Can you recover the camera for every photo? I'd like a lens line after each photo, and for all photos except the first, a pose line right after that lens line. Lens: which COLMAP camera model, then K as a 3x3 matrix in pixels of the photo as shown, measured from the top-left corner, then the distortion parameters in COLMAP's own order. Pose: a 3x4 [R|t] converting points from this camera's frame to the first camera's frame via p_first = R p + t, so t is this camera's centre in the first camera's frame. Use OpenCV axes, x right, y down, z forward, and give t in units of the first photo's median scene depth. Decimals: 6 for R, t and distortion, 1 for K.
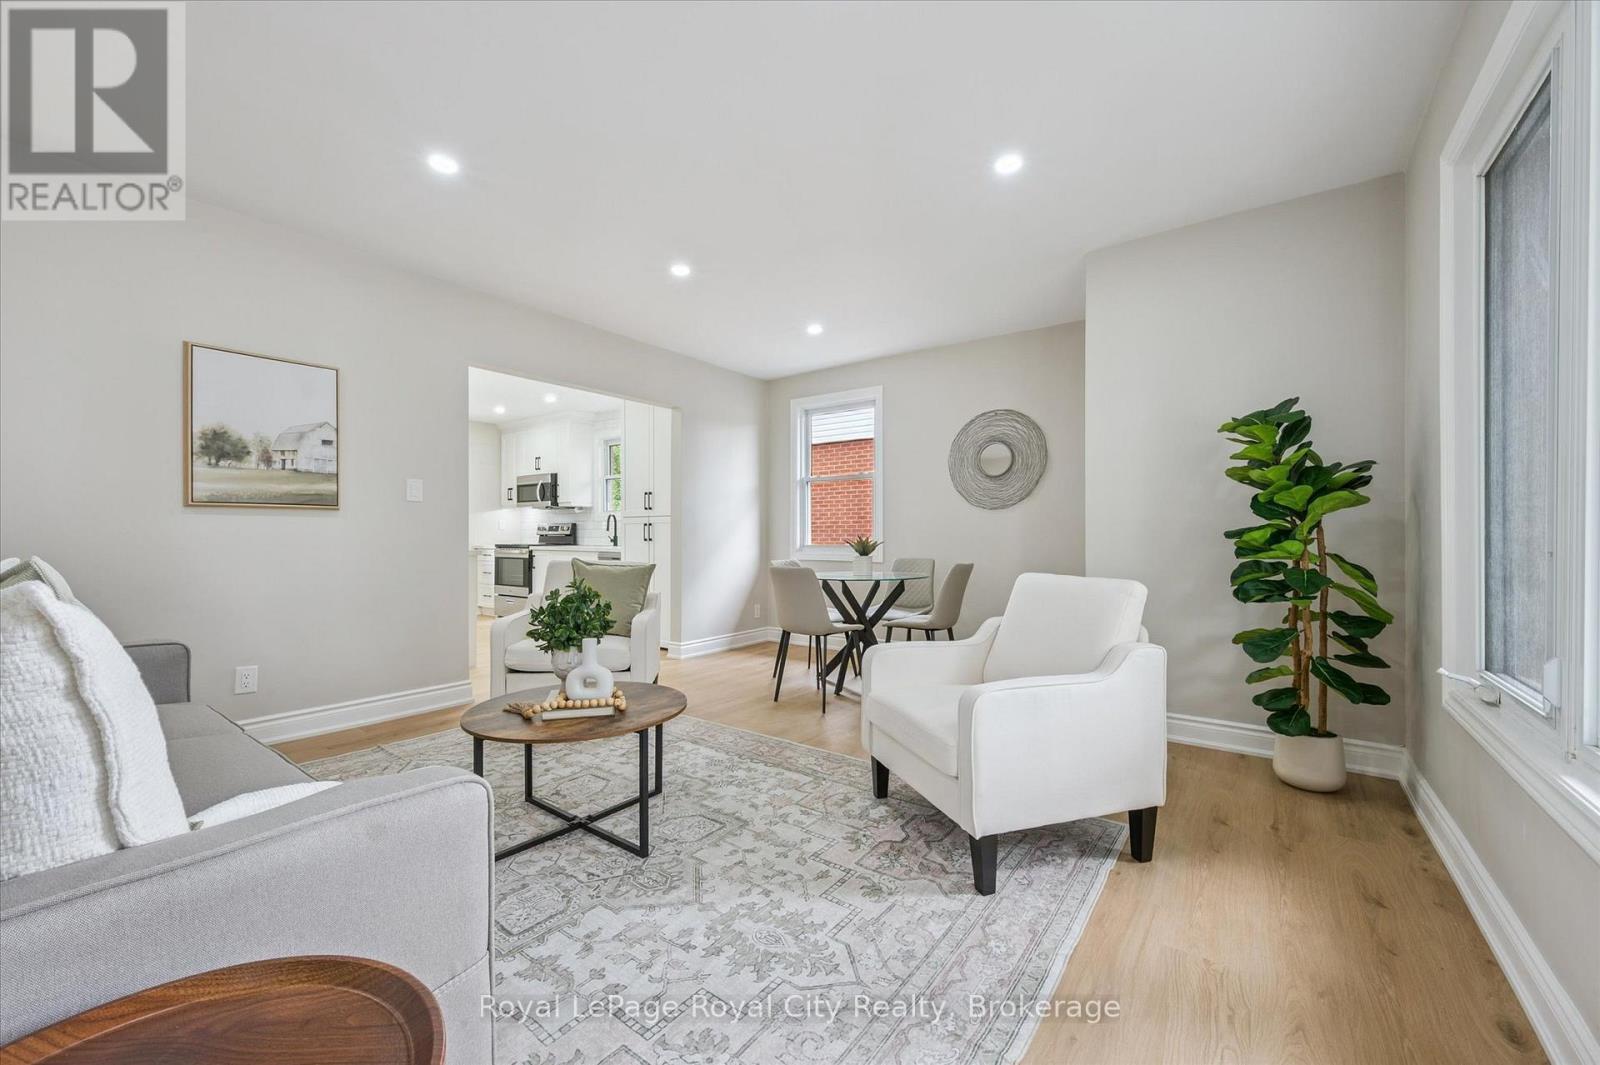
lens RADIAL K [[629.0, 0, 812.6], [0, 629.0, 536.5], [0, 0, 1]] dist [0.001004, 0.000048]
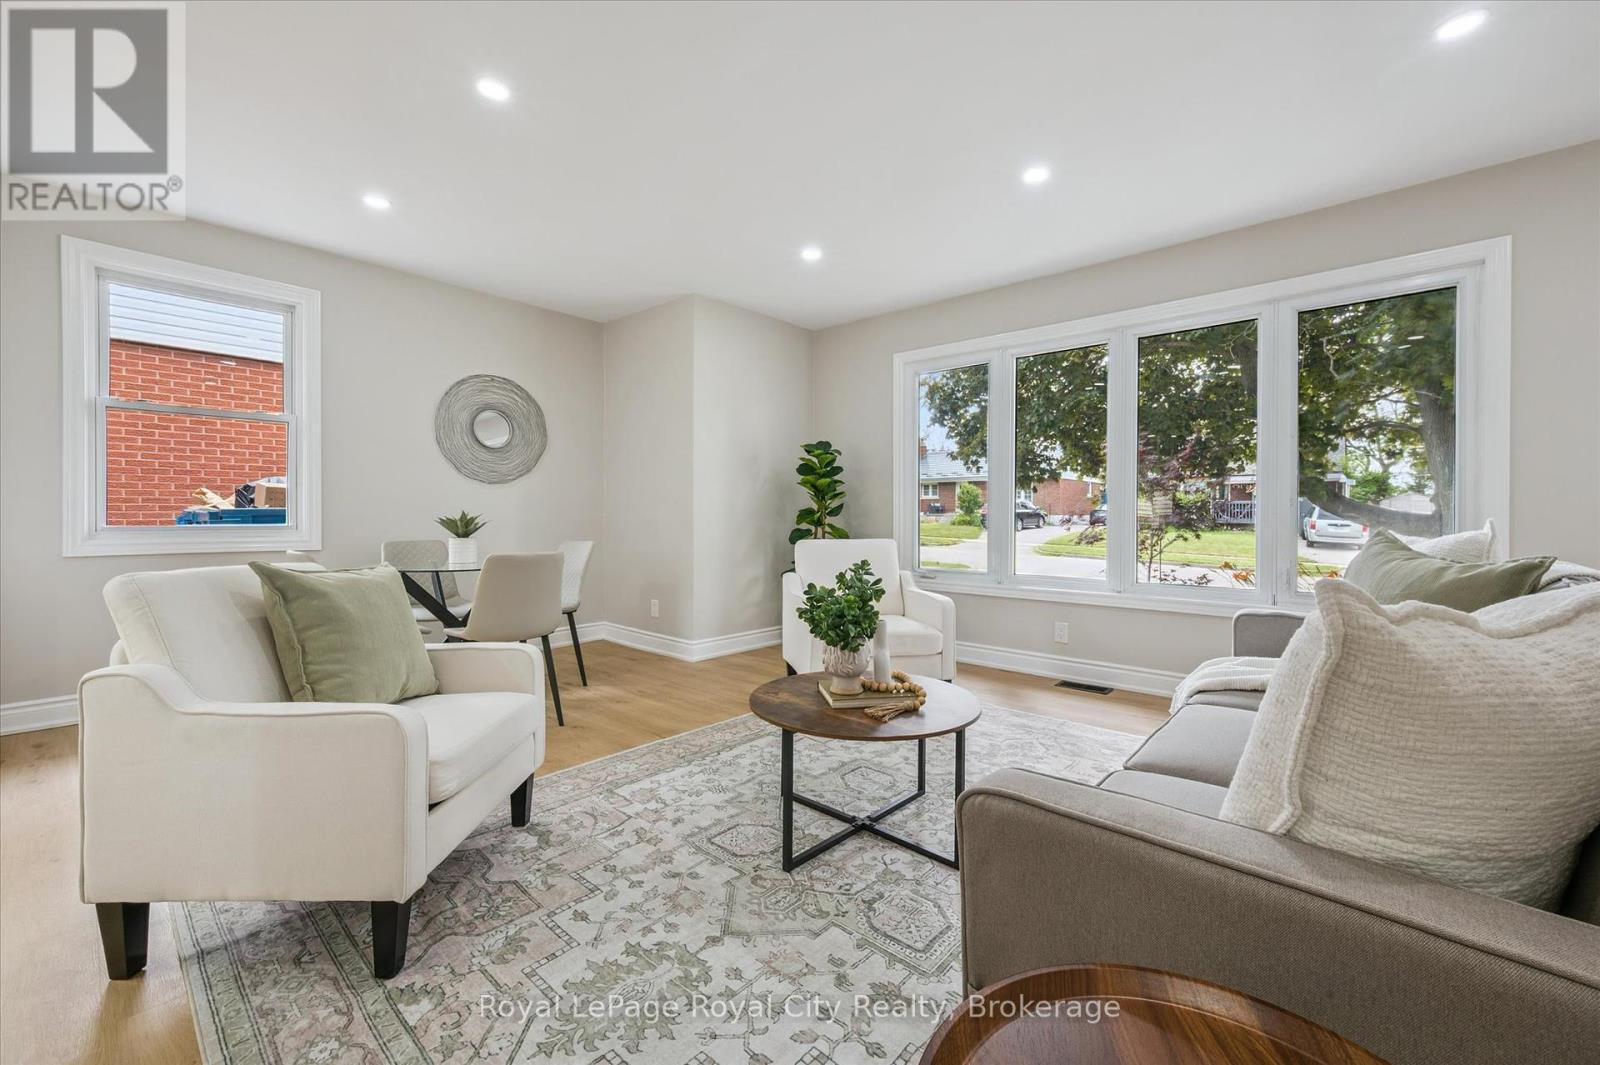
lens RADIAL K [[629.0, 0, 810.6], [0, 629.0, 521.0], [0, 0, 1]] dist [0.001004, 0.000048]
pose [[0.104279, -0.009427, 0.994503, -0.956764], [-0.005766, 0.999933, 0.010083, -0.000219], [-0.994531, -0.006786, 0.104218, 0.726762]]
